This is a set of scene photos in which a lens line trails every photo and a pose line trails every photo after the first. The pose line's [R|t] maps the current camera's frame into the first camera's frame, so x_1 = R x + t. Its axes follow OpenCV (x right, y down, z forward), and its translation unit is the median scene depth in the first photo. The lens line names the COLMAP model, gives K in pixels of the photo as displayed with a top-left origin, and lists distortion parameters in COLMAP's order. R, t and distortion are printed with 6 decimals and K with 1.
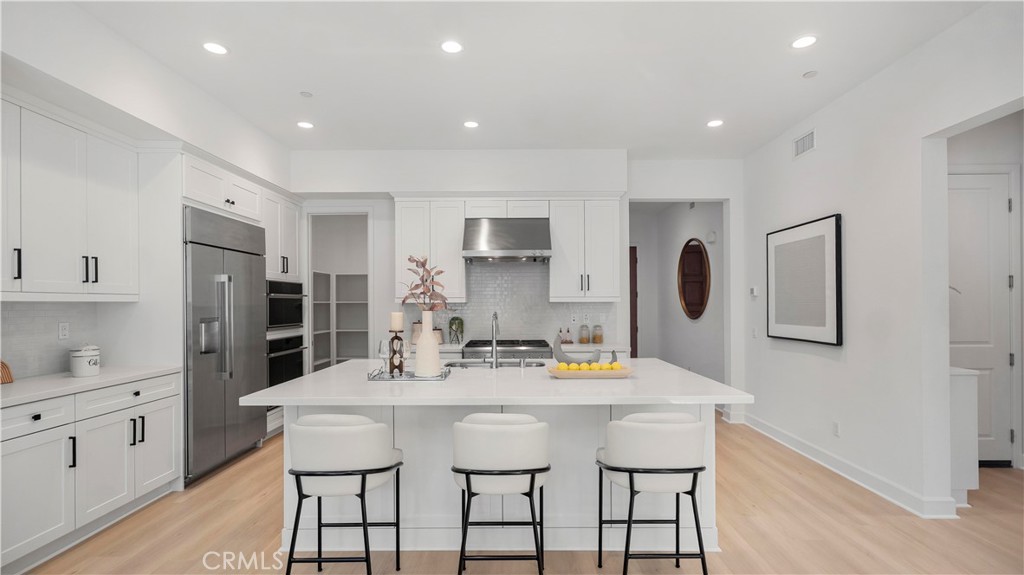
lens RADIAL K [[461.7, 0, 495.4], [0, 461.7, 302.3], [0, 0, 1]] dist [0.000064, -0.000062]
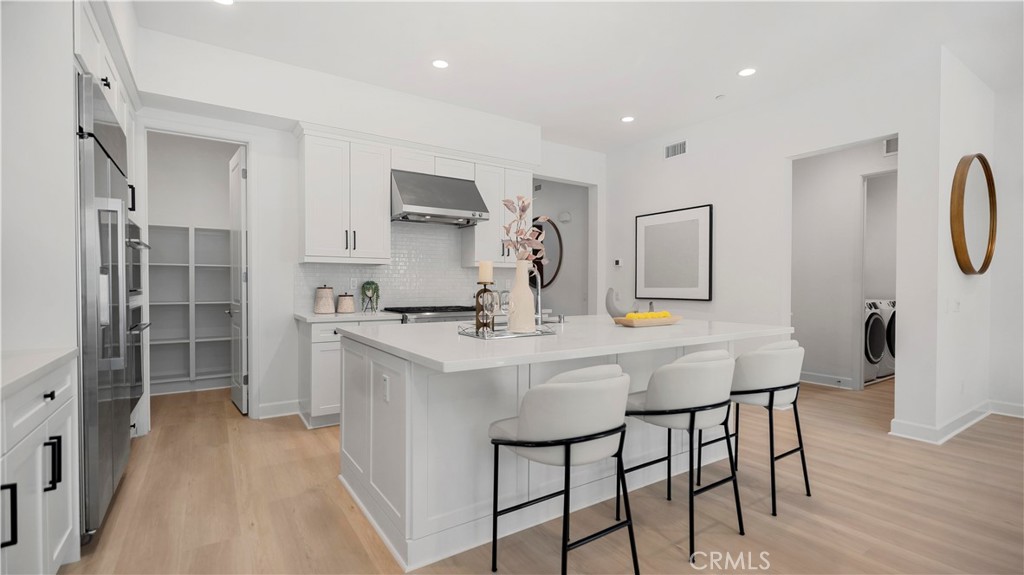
lens RADIAL K [[461.7, 0, 492.5], [0, 461.7, 288.5], [0, 0, 1]] dist [0.000064, -0.000062]
pose [[0.831729, 0.004719, 0.555161, -0.420073], [-0.010975, 0.999908, 0.007944, 0.040591], [-0.555073, -0.012700, 0.831705, 0.170186]]
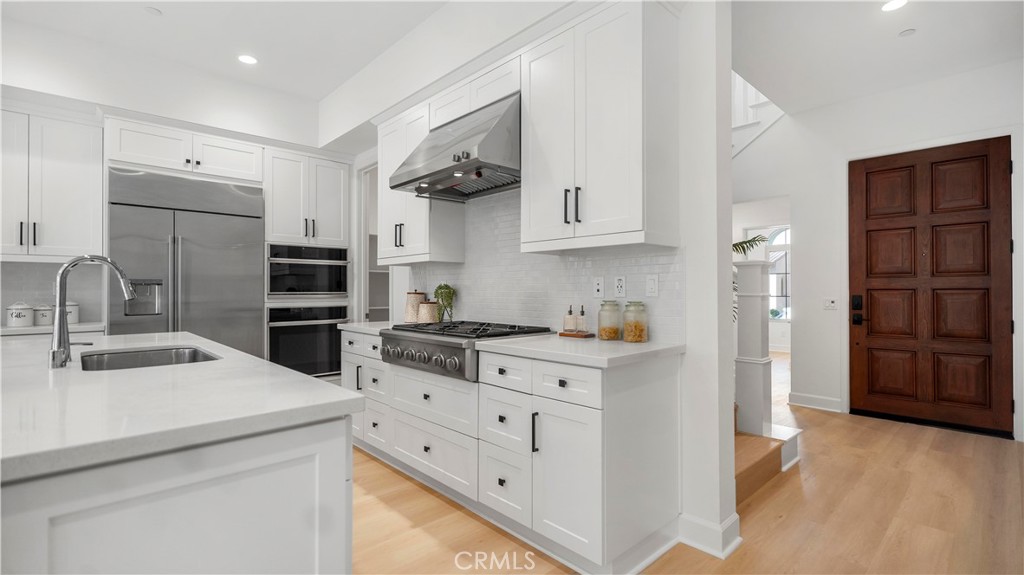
lens RADIAL K [[461.7, 0, 508.6], [0, 461.7, 288.8], [0, 0, 1]] dist [0.000064, -0.000062]
pose [[0.702810, 0.000730, -0.711377, 0.500016], [-0.003629, 0.999990, -0.002558, 0.043276], [0.711368, 0.004380, 0.702806, 0.669201]]
